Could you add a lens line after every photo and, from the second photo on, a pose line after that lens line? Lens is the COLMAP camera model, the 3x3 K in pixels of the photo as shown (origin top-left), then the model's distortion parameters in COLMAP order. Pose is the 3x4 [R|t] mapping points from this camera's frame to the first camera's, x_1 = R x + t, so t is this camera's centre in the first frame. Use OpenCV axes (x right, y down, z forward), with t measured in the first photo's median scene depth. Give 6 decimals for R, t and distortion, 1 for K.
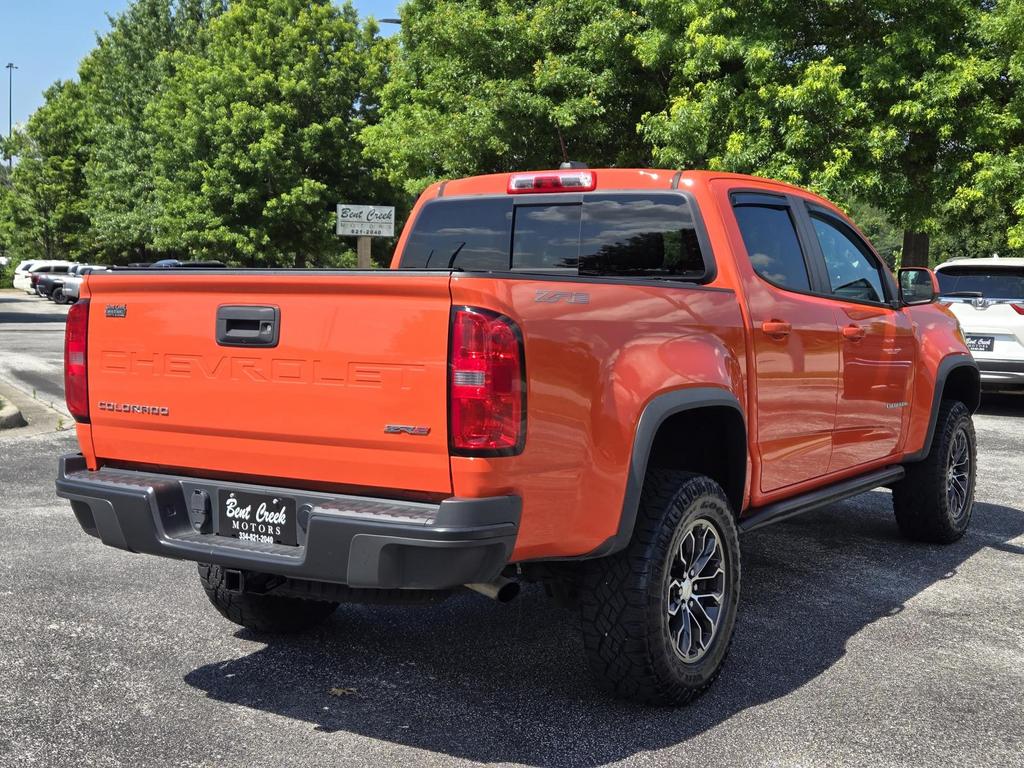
lens RADIAL K [[1373.8, 0, 518.6], [0, 1373.8, 383.1], [0, 0, 1]] dist [0.072823, -0.017700]
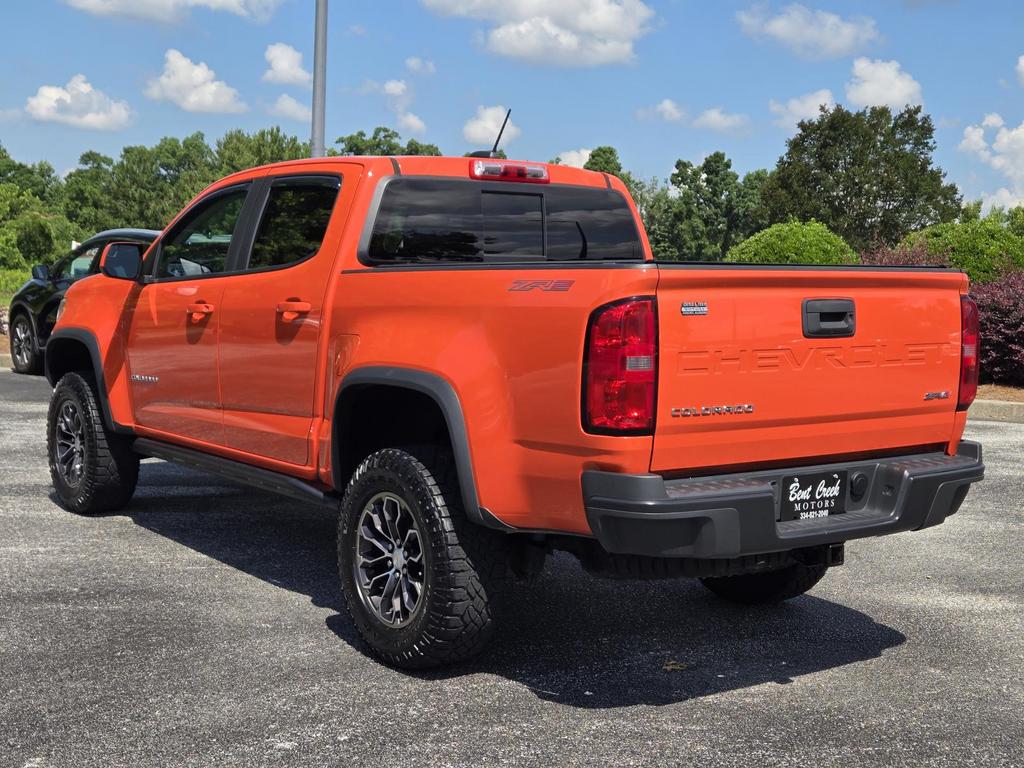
lens RADIAL K [[1373.8, 0, 518.6], [0, 1373.8, 383.1], [0, 0, 1]] dist [0.072823, -0.017700]
pose [[0.364863, -0.082277, 0.927419, -1.254189], [0.052772, 0.996314, 0.067627, -0.074301], [-0.929565, 0.024267, 0.367860, 0.808864]]
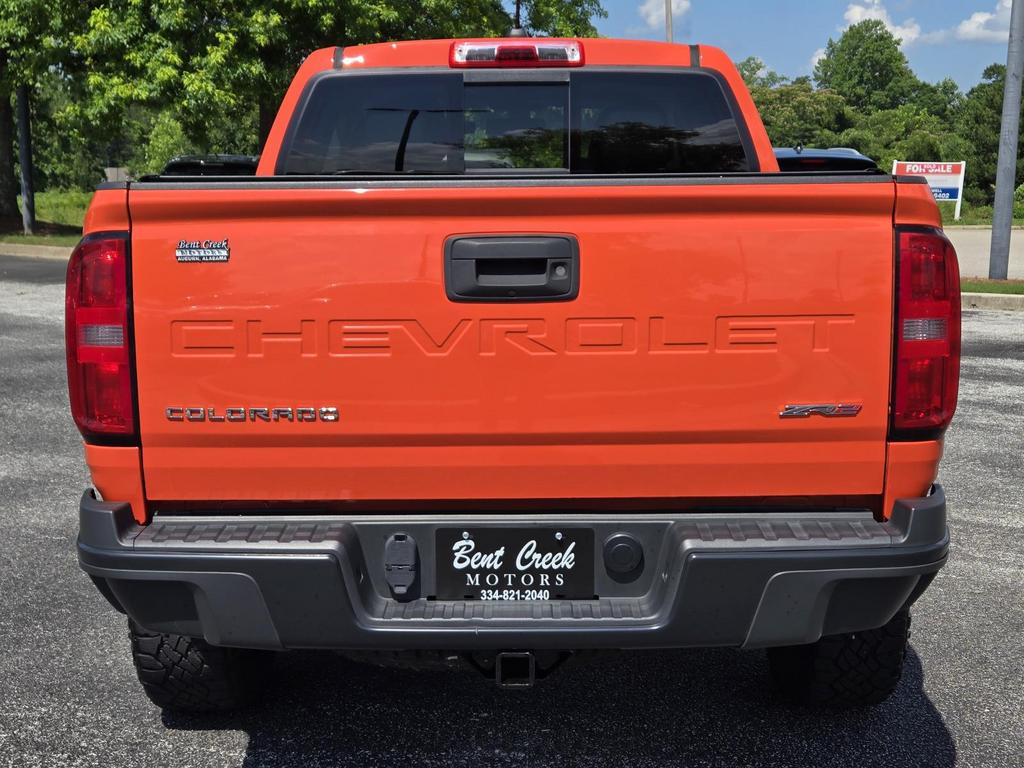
lens RADIAL K [[1373.8, 0, 518.6], [0, 1373.8, 383.1], [0, 0, 1]] dist [0.072823, -0.017700]
pose [[0.848650, -0.092261, 0.520846, -0.511703], [0.052516, 0.994502, 0.090596, -0.044712], [-0.526341, -0.049531, 0.848829, 0.451877]]
